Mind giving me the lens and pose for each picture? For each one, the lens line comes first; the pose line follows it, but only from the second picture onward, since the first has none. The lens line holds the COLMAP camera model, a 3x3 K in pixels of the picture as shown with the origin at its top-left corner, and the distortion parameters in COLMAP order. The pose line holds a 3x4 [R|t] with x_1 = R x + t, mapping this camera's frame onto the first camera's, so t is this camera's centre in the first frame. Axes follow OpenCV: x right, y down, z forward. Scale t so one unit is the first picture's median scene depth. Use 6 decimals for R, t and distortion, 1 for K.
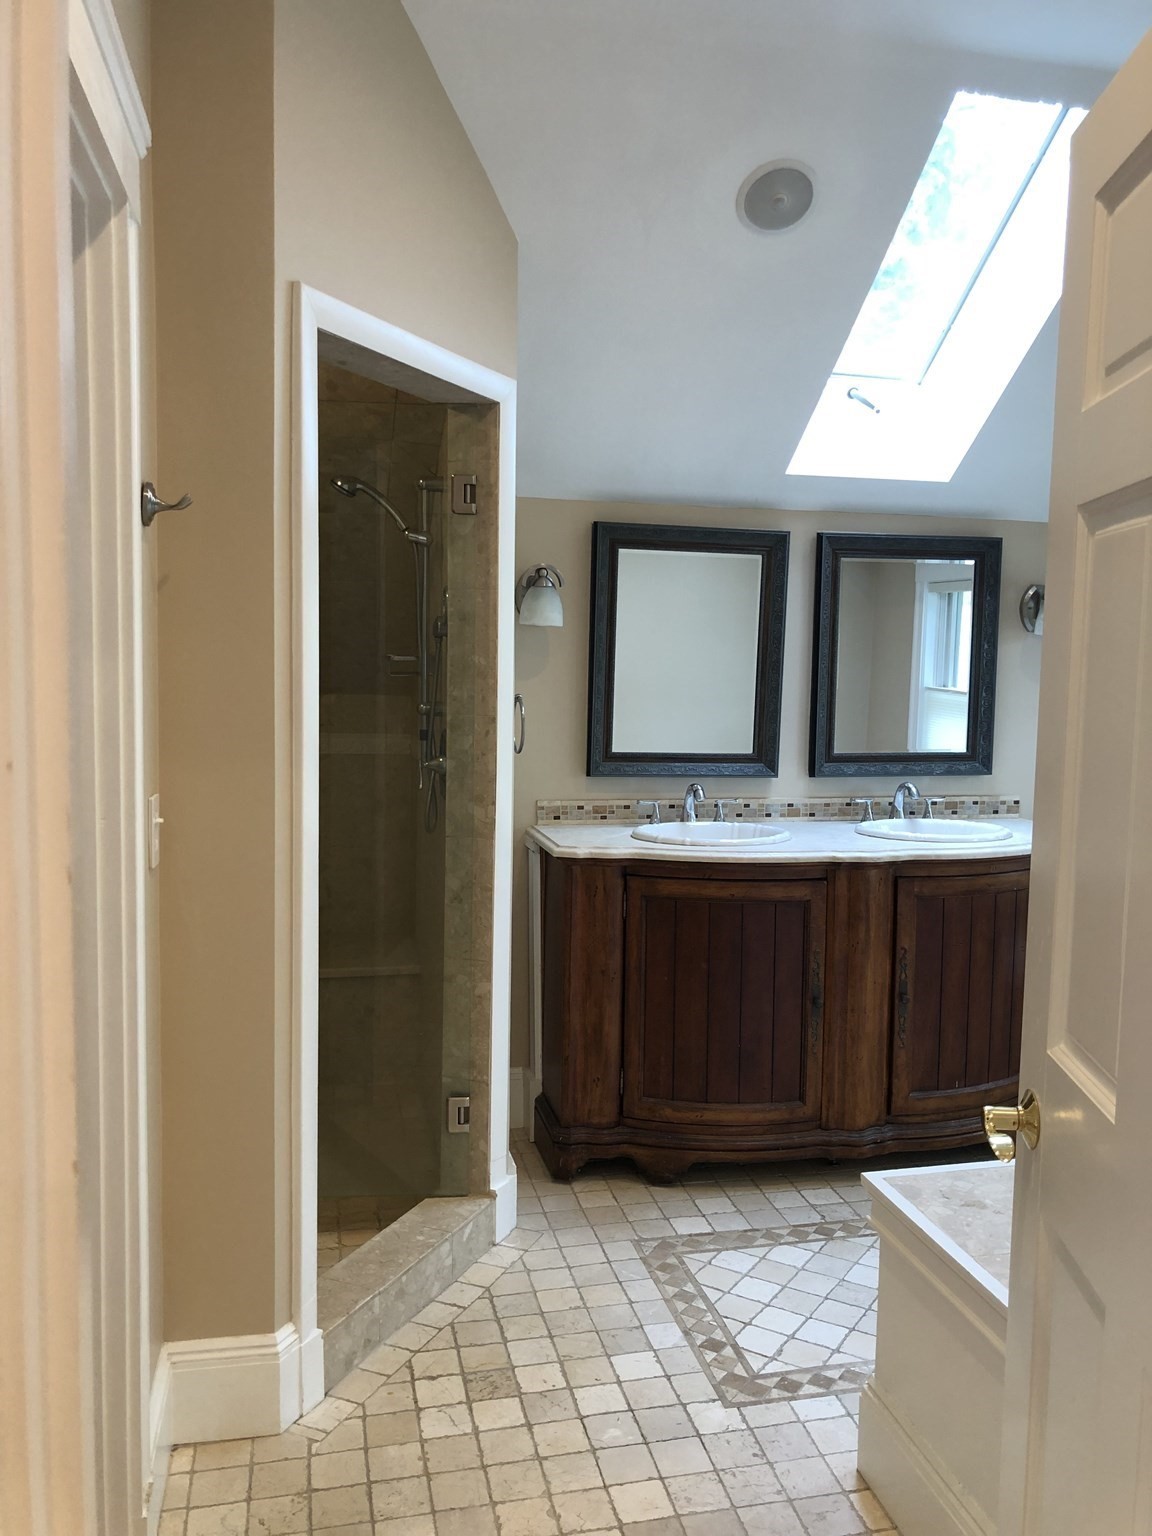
lens RADIAL K [[1269.9, 0, 567.7], [0, 1269.9, 773.8], [0, 0, 1]] dist [0.030366, -0.029687]
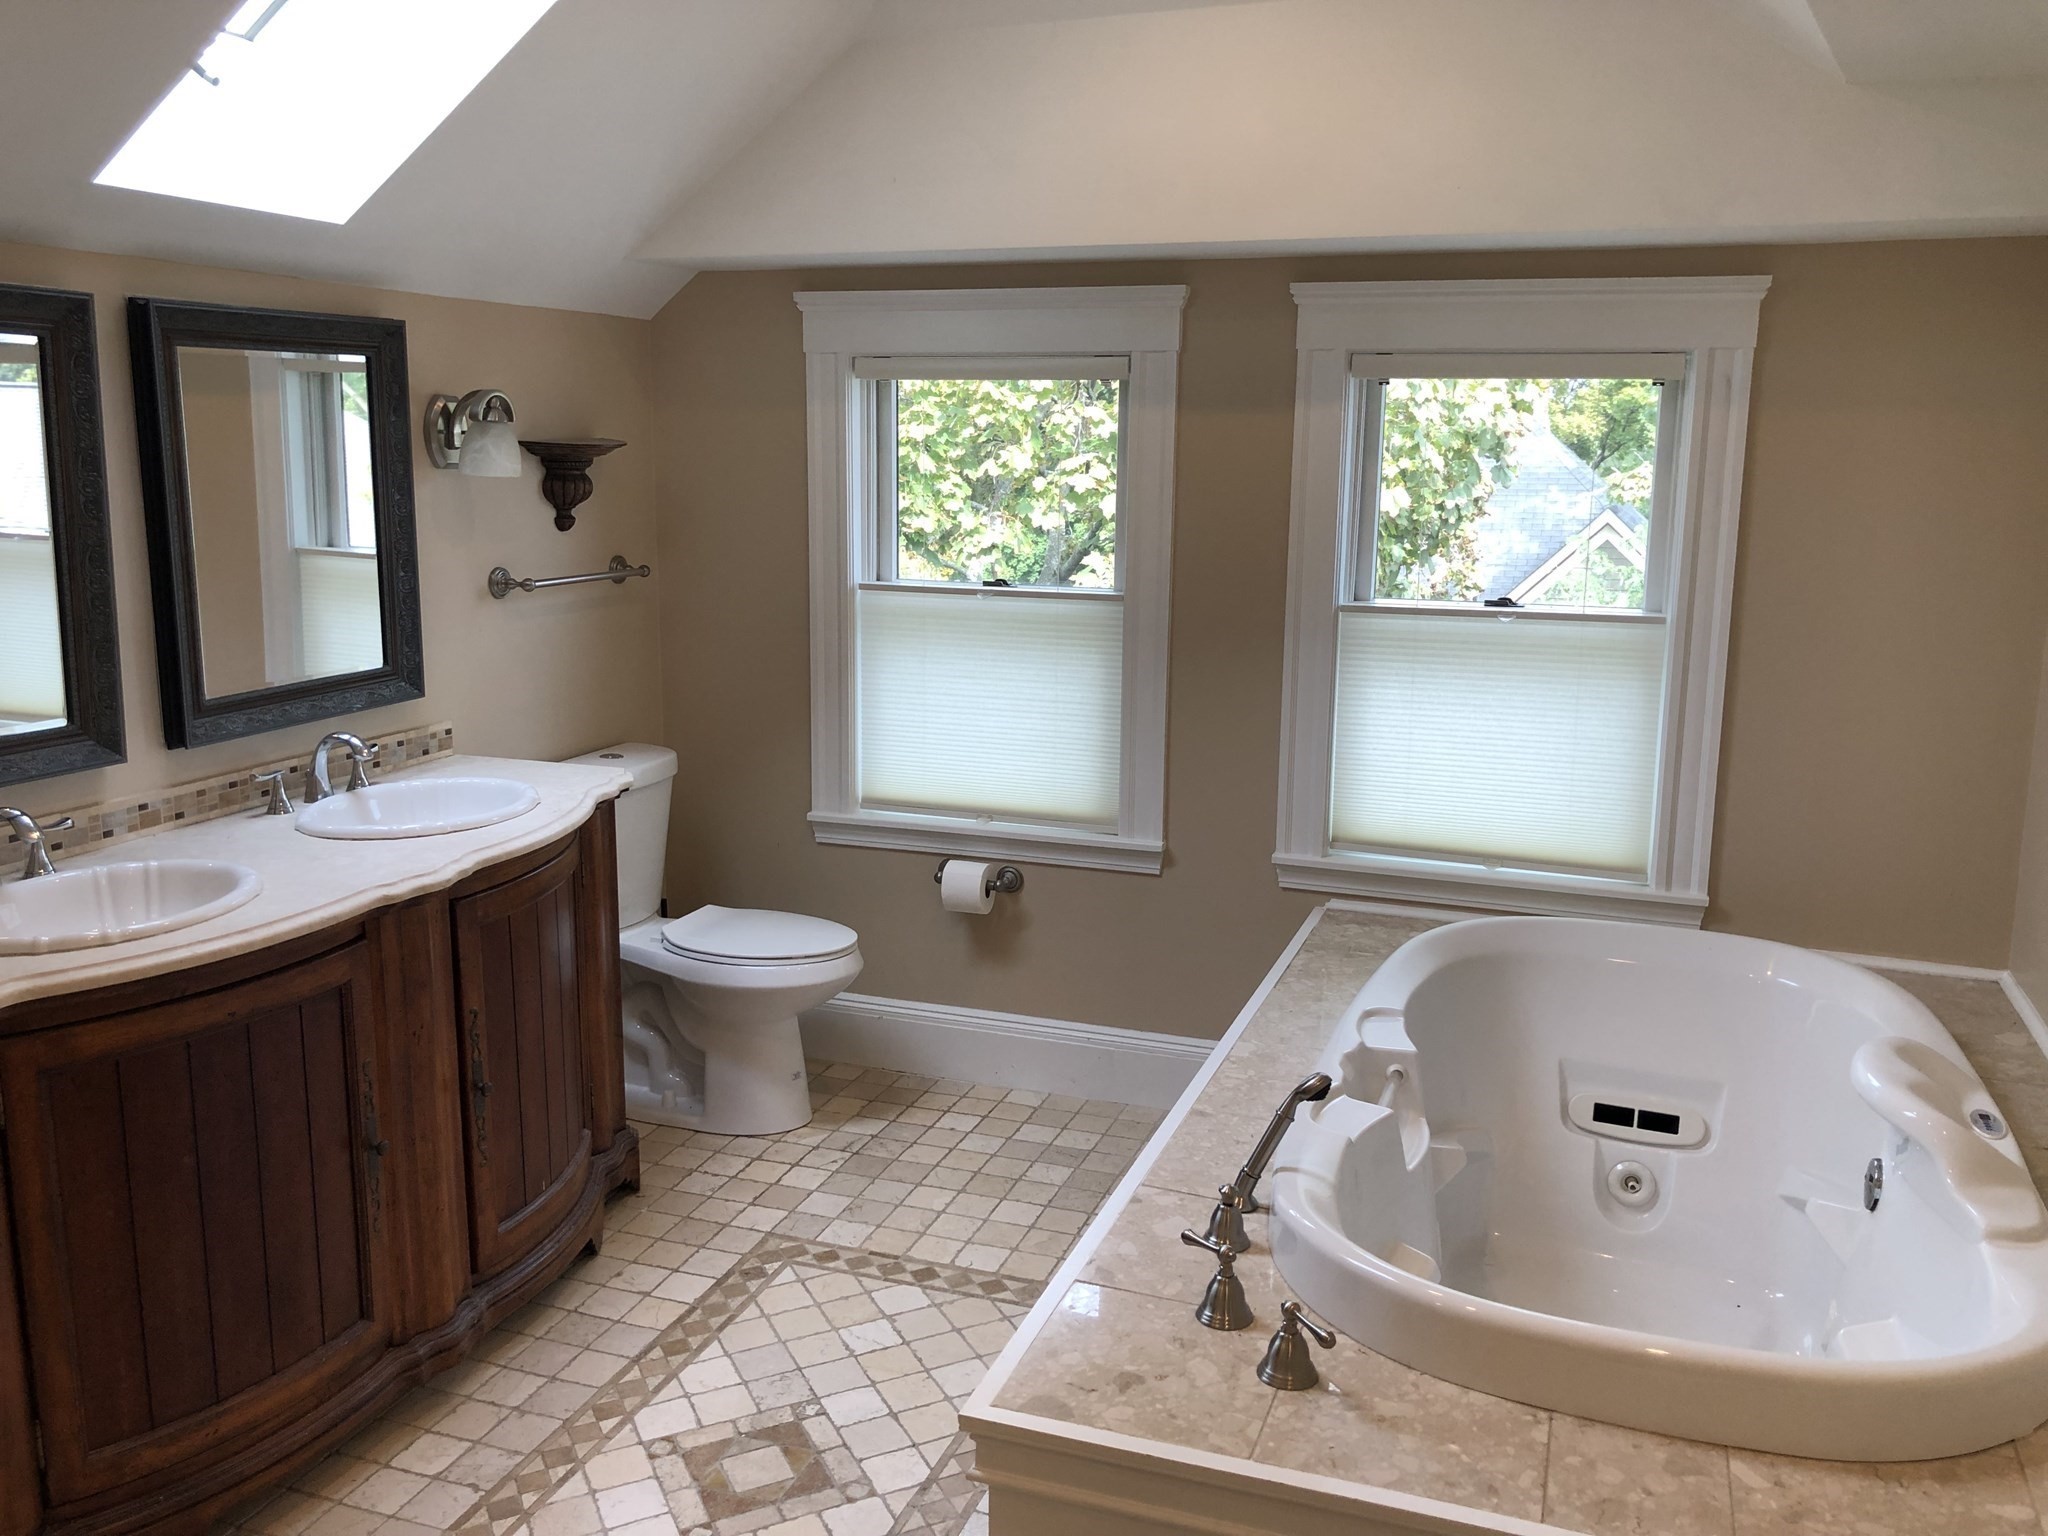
lens RADIAL K [[1693.2, 0, 1024.5], [0, 1693.2, 750.0], [0, 0, 1]] dist [0.030366, -0.029687]
pose [[0.539658, -0.168601, 0.824829, -0.242371], [0.081409, 0.985601, 0.148201, -0.085144], [-0.837939, -0.012829, 0.545613, 0.320110]]
